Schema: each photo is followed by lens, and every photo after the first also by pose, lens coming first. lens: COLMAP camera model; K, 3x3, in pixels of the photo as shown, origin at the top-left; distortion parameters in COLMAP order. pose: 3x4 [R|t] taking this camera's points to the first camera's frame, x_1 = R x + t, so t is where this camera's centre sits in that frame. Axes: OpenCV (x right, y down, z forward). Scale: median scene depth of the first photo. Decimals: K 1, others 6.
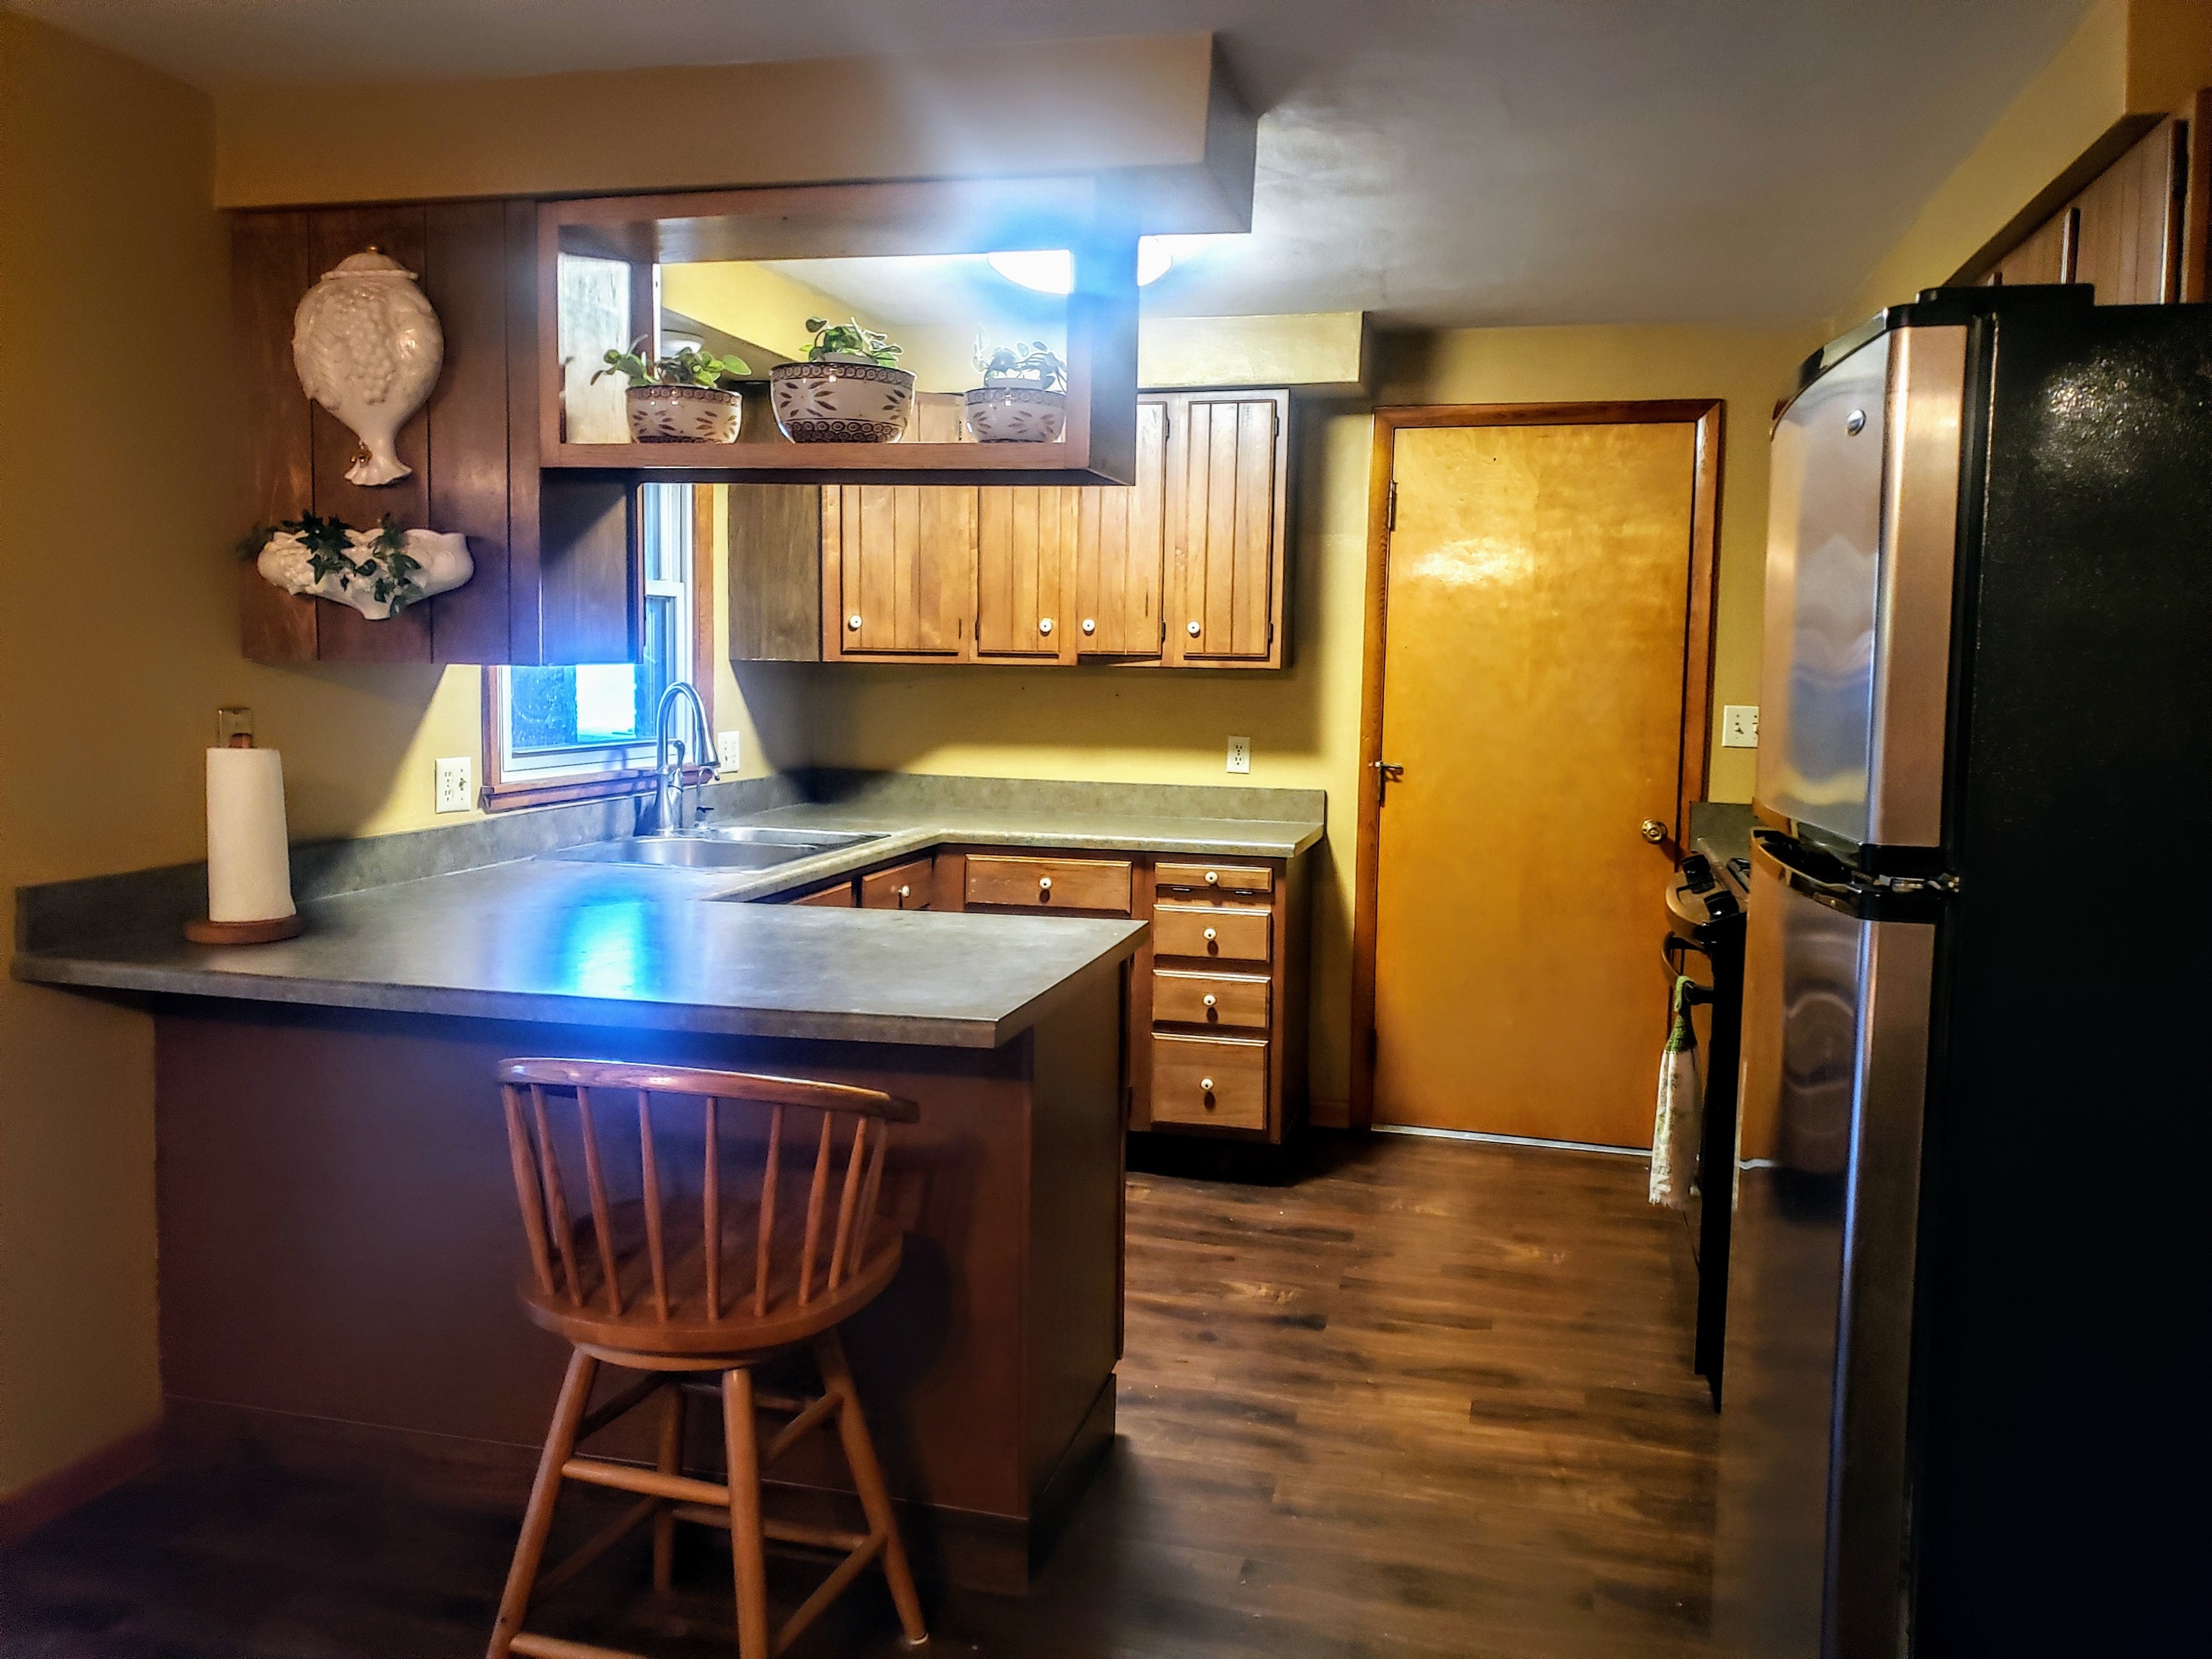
lens RADIAL K [[1722.8, 0, 1098.5], [0, 1722.8, 825.2], [0, 0, 1]] dist [0.037874, -0.000581]
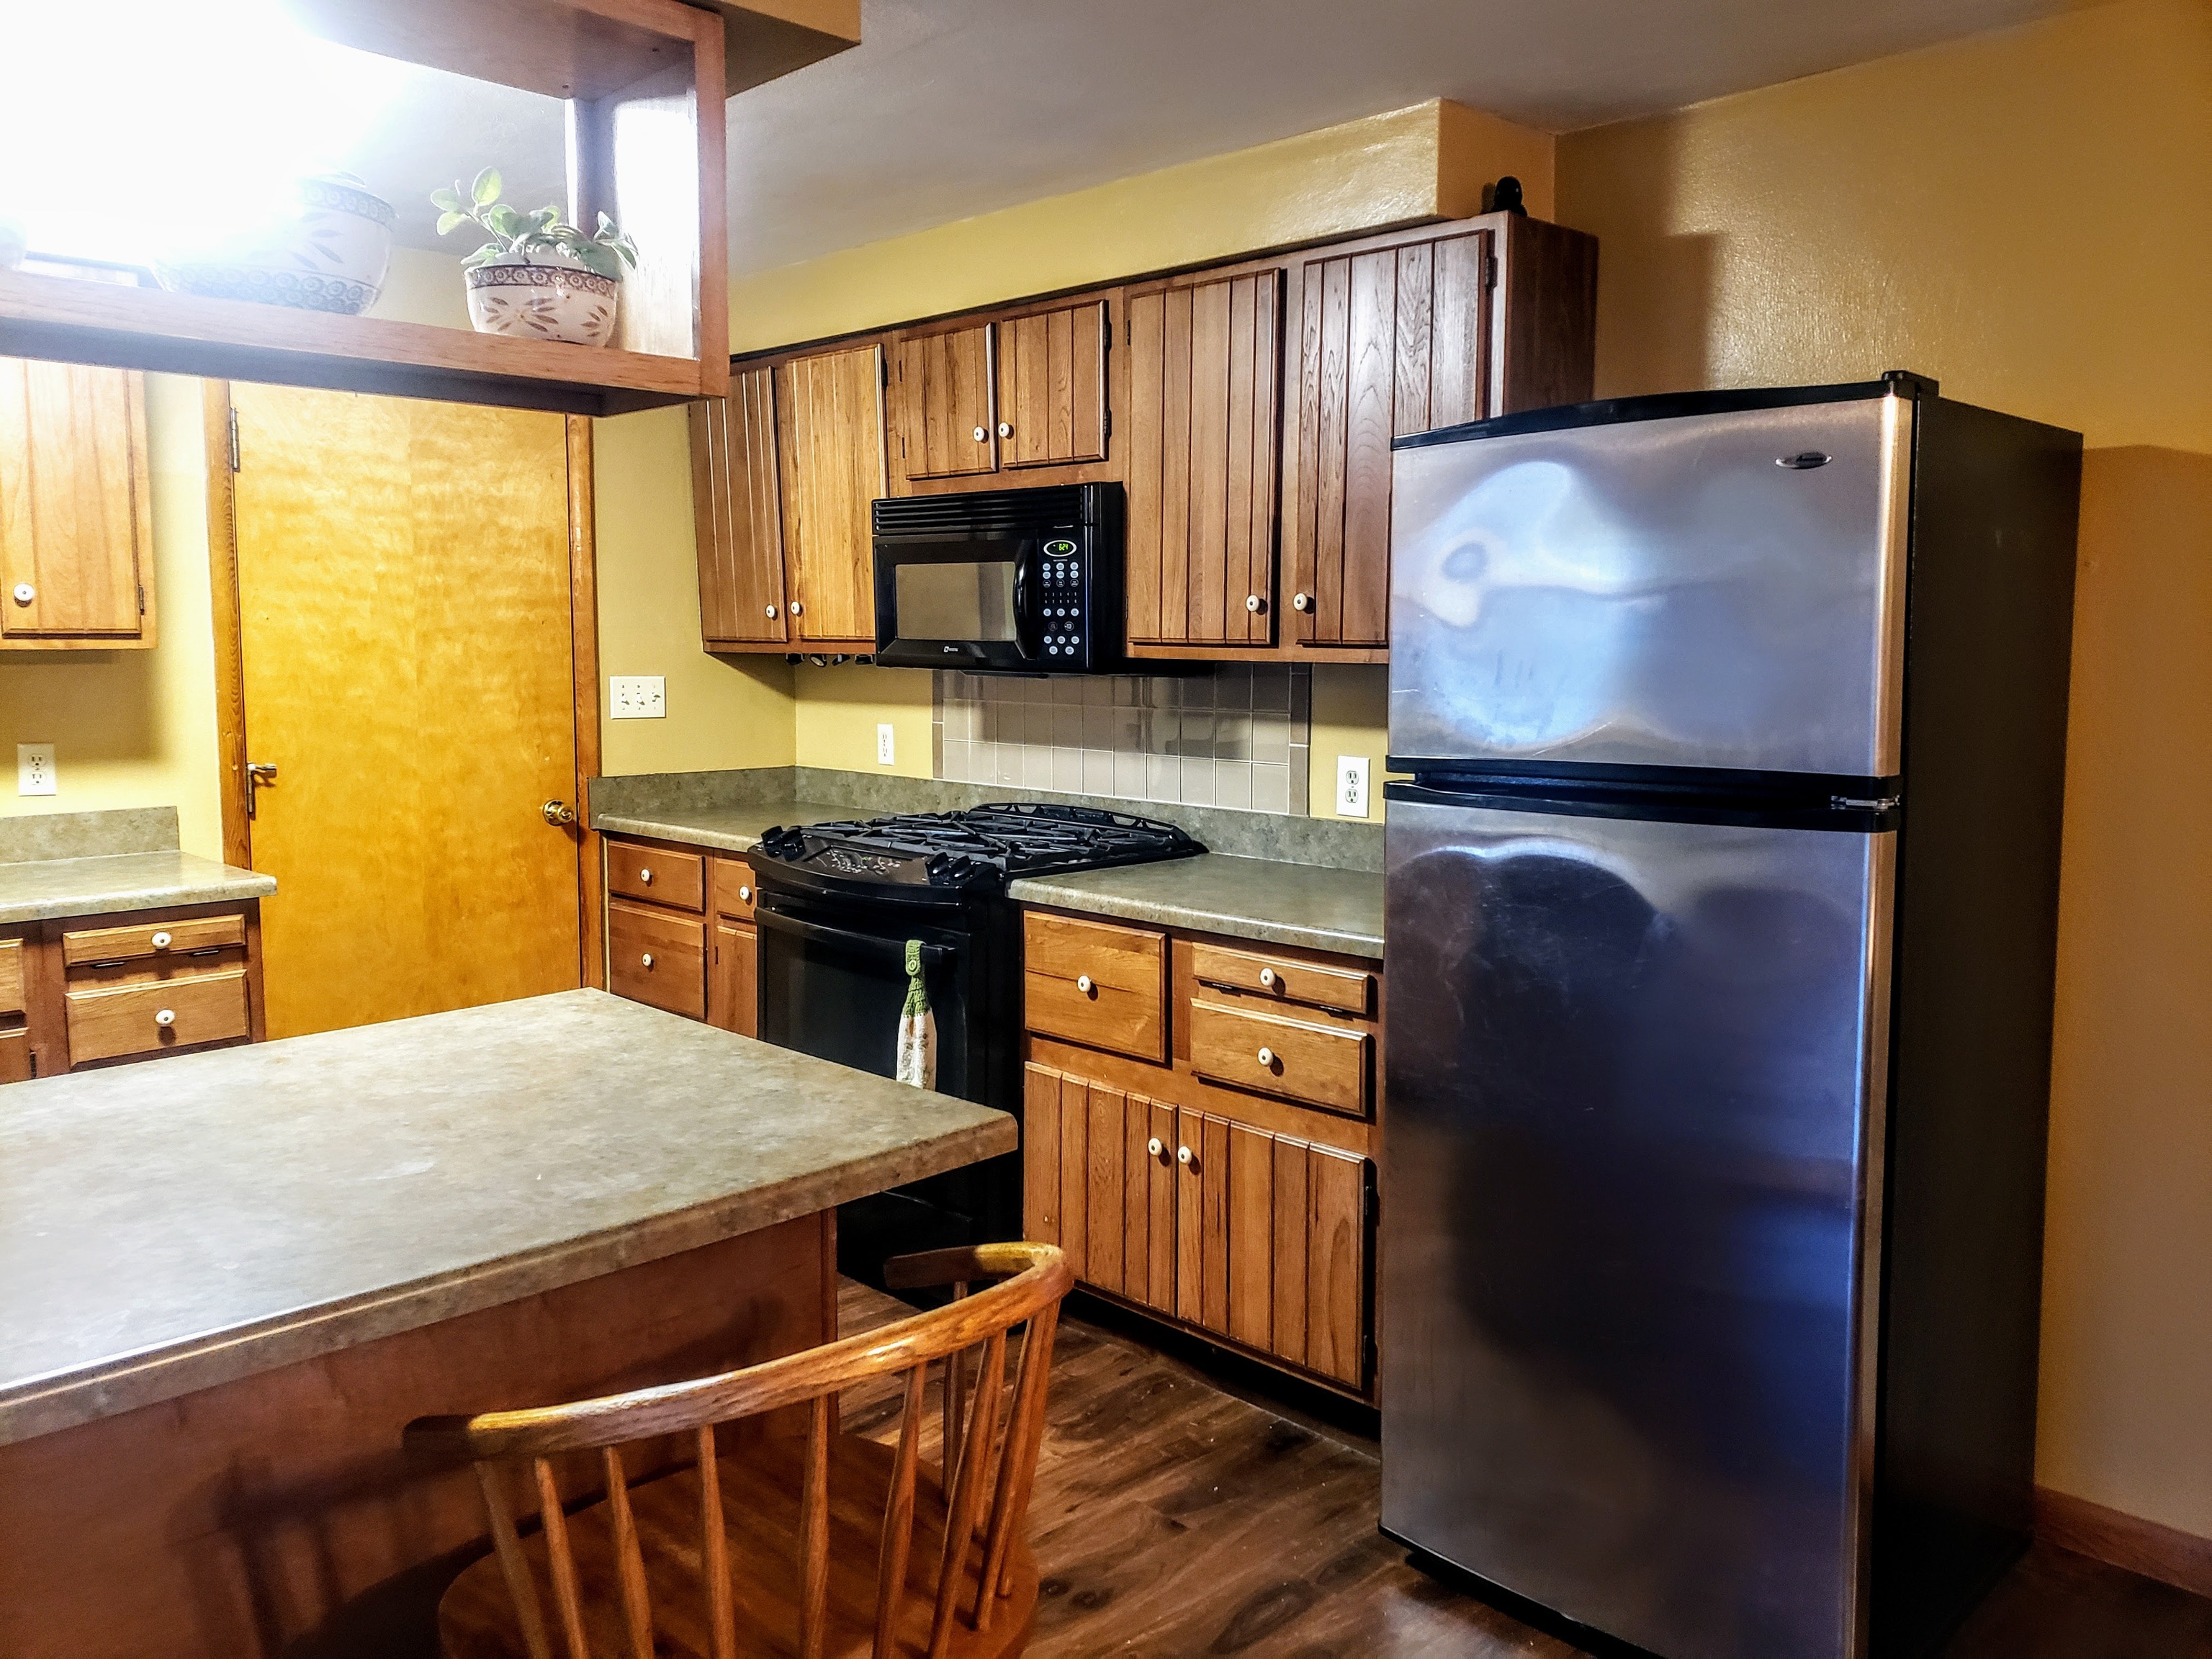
lens RADIAL K [[1722.8, 0, 1102.2], [0, 1722.8, 813.9], [0, 0, 1]] dist [0.037874, -0.000581]
pose [[0.502593, -0.107558, 0.857806, -0.337260], [0.090606, 0.993319, 0.071464, -0.036581], [-0.859762, 0.041805, 0.508981, 0.268047]]
